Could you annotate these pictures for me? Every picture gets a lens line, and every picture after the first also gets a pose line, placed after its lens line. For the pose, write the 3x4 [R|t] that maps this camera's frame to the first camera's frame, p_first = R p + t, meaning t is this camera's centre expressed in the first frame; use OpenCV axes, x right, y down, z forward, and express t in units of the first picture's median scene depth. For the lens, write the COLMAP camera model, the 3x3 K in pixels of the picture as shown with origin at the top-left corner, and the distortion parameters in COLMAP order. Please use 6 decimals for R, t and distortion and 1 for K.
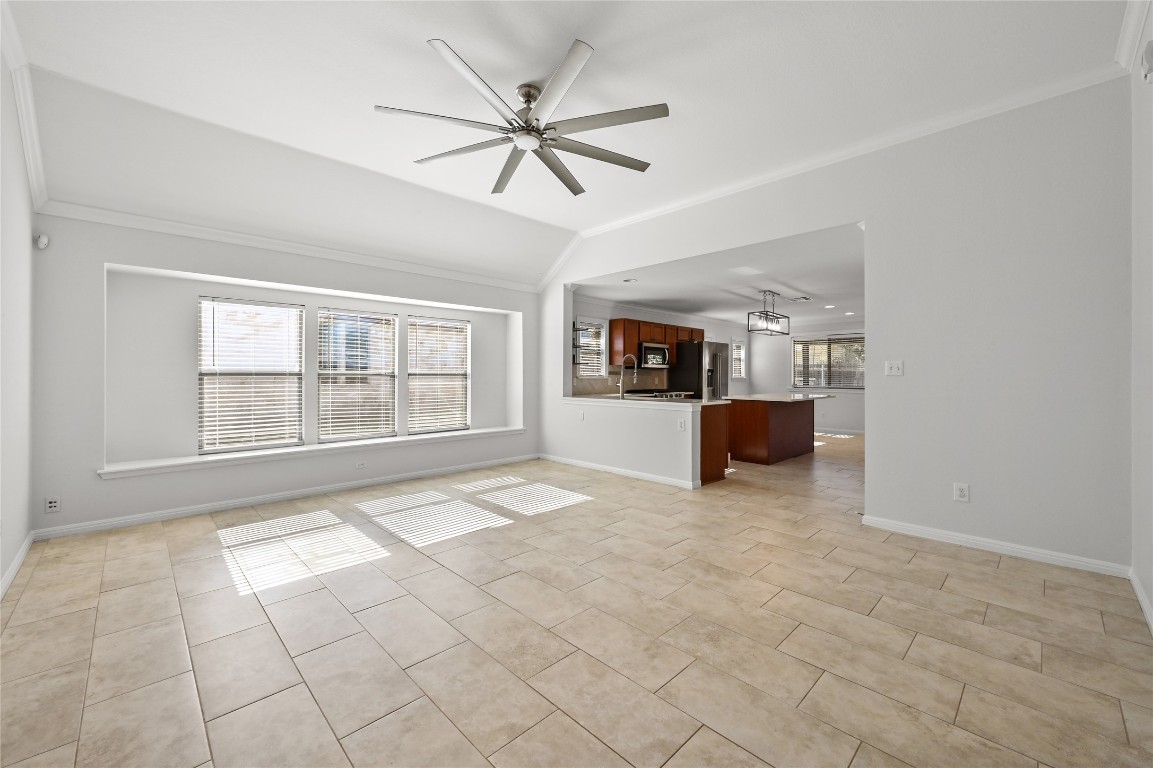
lens RADIAL K [[455.1, 0, 578.4], [0, 455.1, 379.4], [0, 0, 1]] dist [-0.000543, 0.000017]
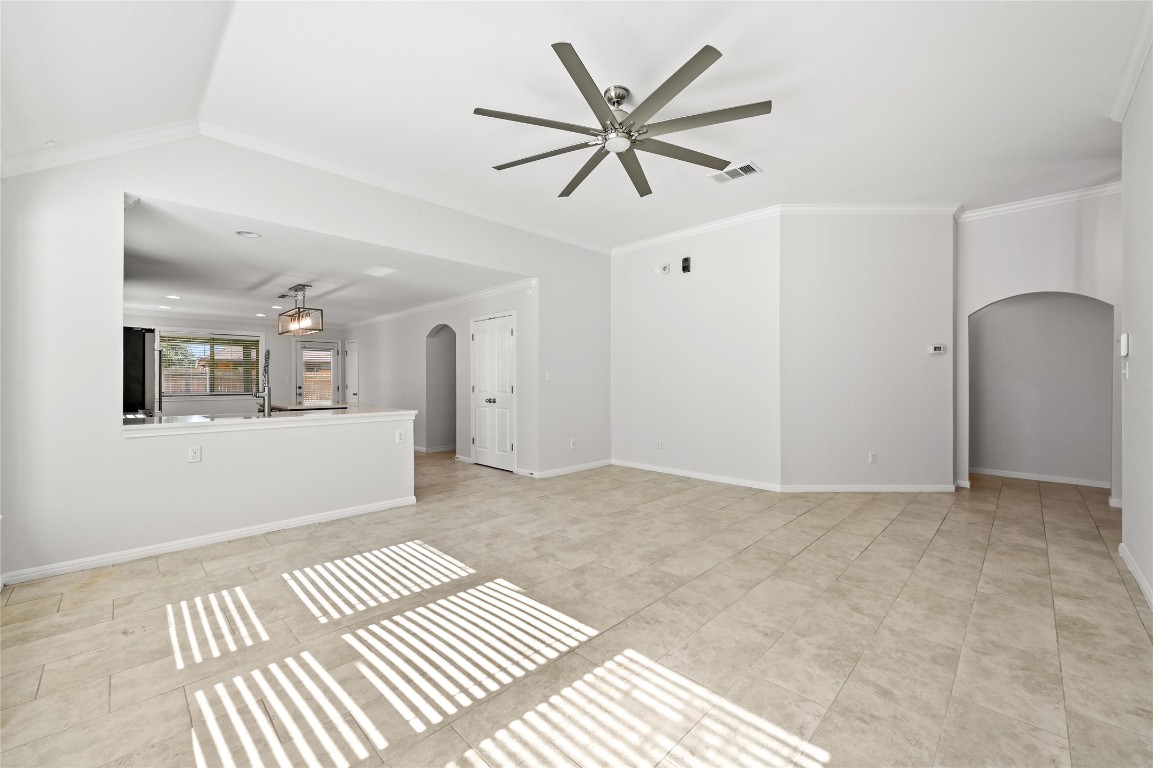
lens RADIAL K [[455.1, 0, 578.4], [0, 455.1, 379.4], [0, 0, 1]] dist [-0.000543, 0.000017]
pose [[-0.013482, 0.001221, 0.999908, -1.008504], [0.011020, 0.999939, -0.001072, -0.007938], [-0.999848, 0.011005, -0.013495, 1.009406]]
